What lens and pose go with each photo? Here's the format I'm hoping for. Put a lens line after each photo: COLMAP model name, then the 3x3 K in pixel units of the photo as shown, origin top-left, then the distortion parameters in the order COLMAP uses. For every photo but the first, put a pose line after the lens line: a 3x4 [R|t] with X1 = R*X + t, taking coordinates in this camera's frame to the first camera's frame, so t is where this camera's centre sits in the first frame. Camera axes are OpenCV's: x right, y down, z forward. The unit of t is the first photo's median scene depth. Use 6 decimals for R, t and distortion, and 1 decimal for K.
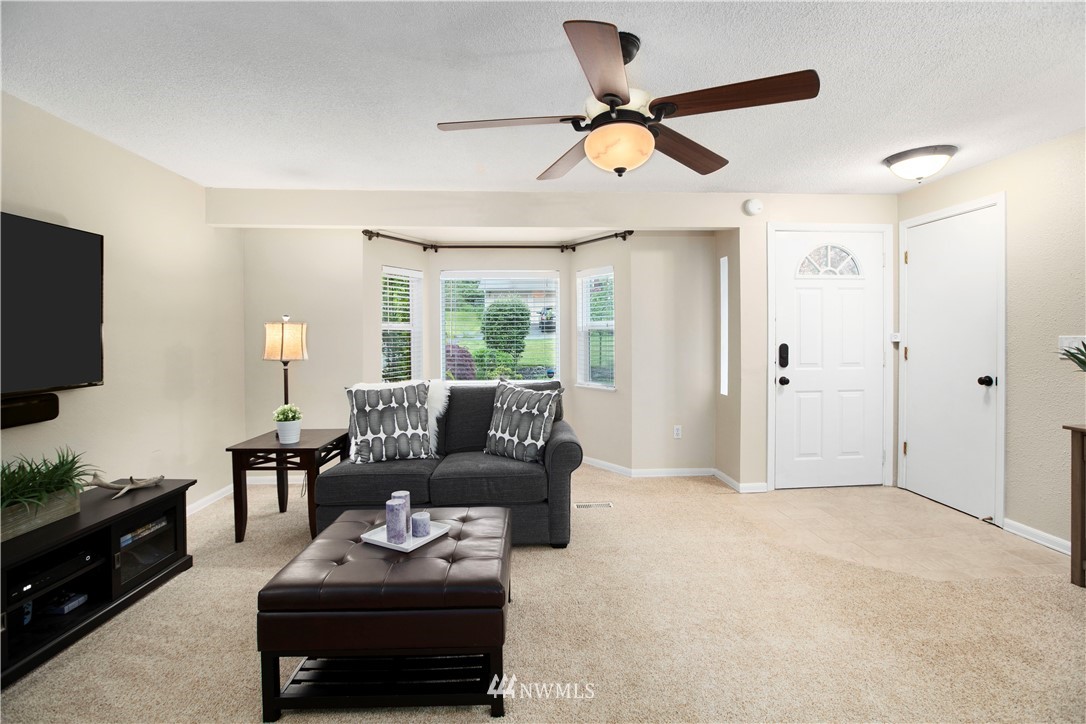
lens RADIAL K [[509.7, 0, 537.2], [0, 509.7, 340.1], [0, 0, 1]] dist [-0.061578, 0.023753]
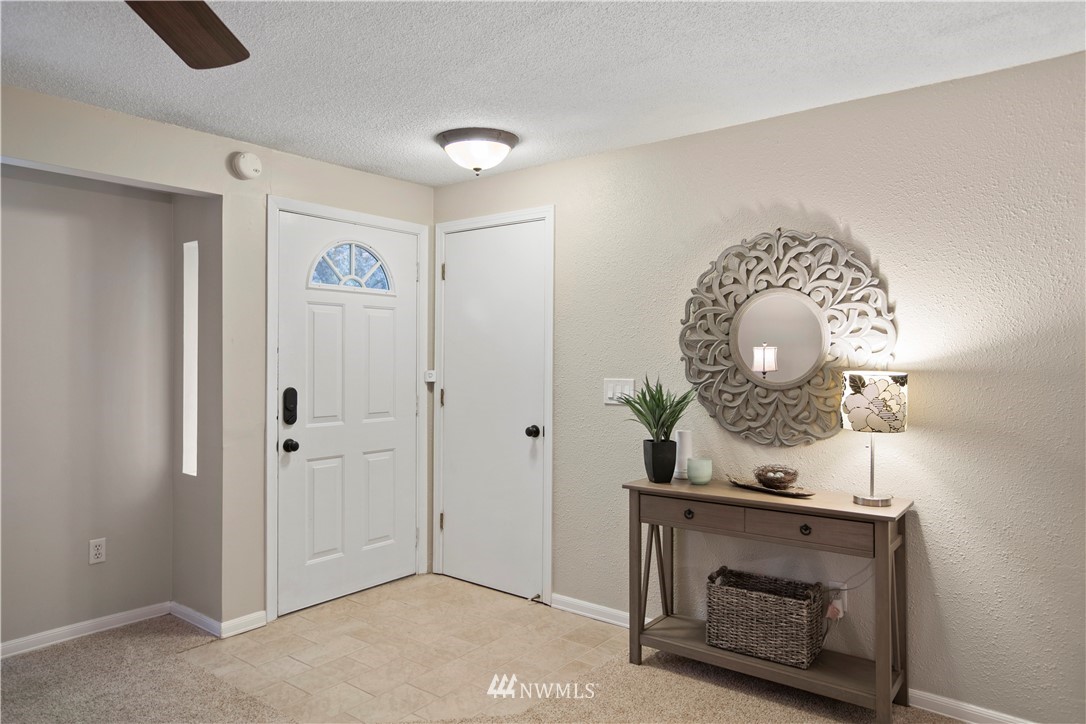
lens RADIAL K [[706.7, 0, 543.0], [0, 706.7, 362.0], [0, 0, 1]] dist [-0.059176, 0.088414]
pose [[0.652488, 0.003922, 0.757789, 0.024106], [0.000762, 0.999983, -0.005831, -0.023693], [-0.757799, 0.004382, 0.652474, 0.196744]]
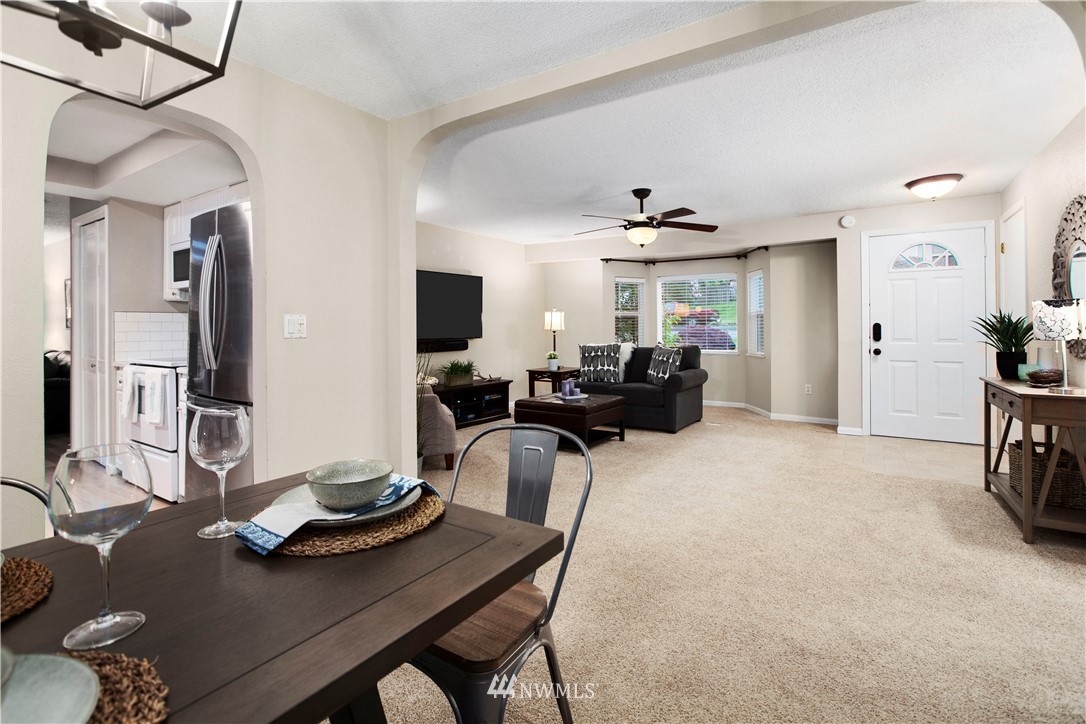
lens RADIAL K [[490.1, 0, 544.4], [0, 490.1, 326.9], [0, 0, 1]] dist [-0.044676, 0.020464]
pose [[0.807932, 0.004998, -0.589254, 0.618969], [-0.007069, 0.999974, -0.001211, 0.028867], [0.589233, 0.005144, 0.807947, -0.603812]]
